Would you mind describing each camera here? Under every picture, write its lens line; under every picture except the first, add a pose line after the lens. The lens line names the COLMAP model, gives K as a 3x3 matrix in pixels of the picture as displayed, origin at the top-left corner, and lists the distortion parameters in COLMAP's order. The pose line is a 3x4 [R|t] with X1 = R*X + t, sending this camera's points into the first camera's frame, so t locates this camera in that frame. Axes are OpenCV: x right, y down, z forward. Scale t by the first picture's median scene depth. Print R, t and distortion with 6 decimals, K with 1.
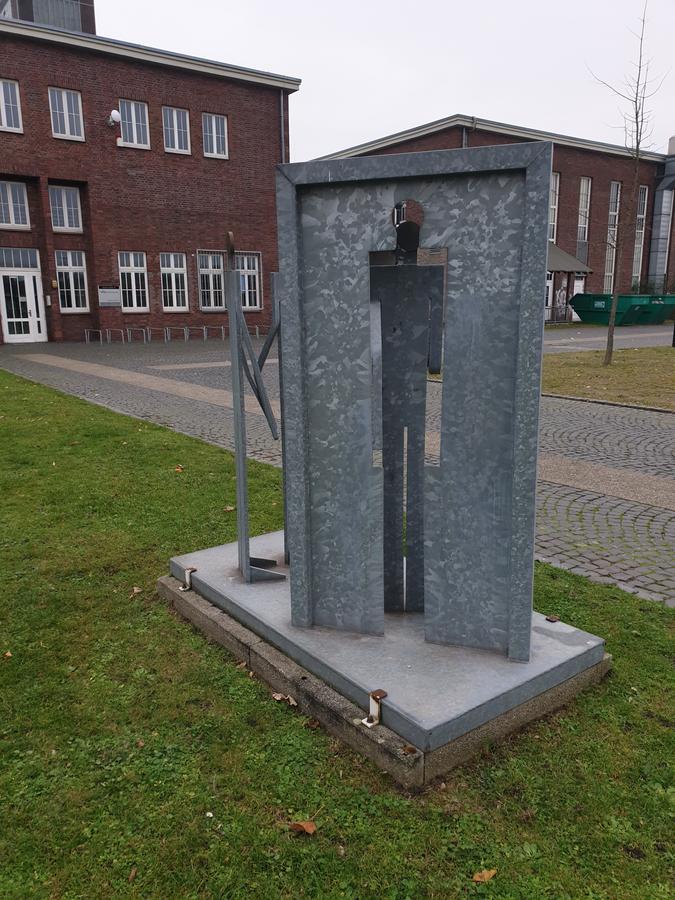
lens RADIAL K [[698.7, 0, 336.2], [0, 698.7, 450.3], [0, 0, 1]] dist [0.039450, -0.021537]
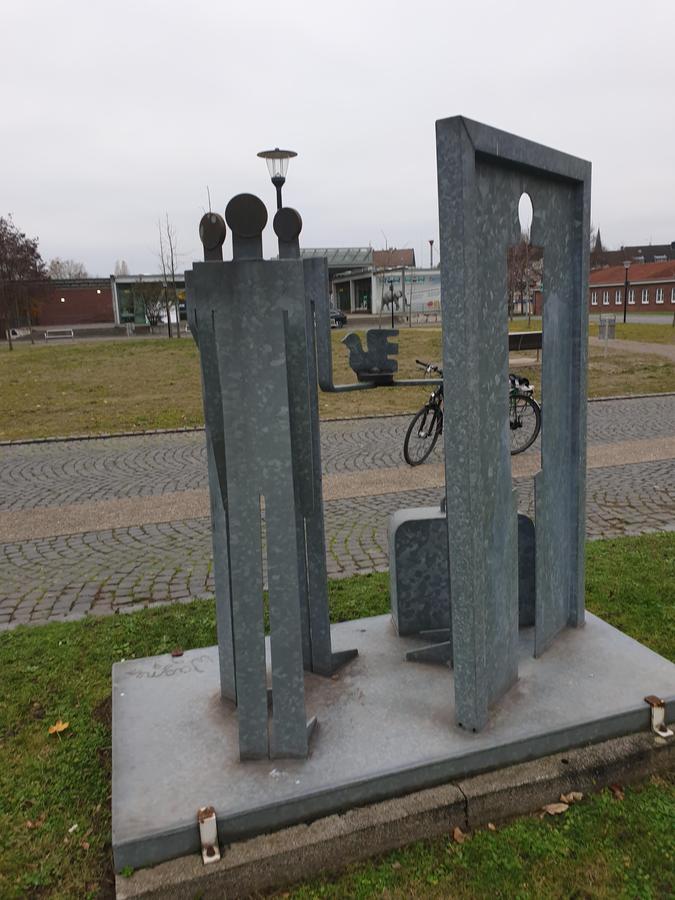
lens RADIAL K [[698.7, 0, 336.6], [0, 698.7, 449.4], [0, 0, 1]] dist [0.039450, -0.021537]
pose [[0.327130, -0.192094, 0.925249, -0.650235], [0.235959, 0.964711, 0.116862, -0.141895], [-0.915046, 0.180091, 0.360912, 0.707941]]
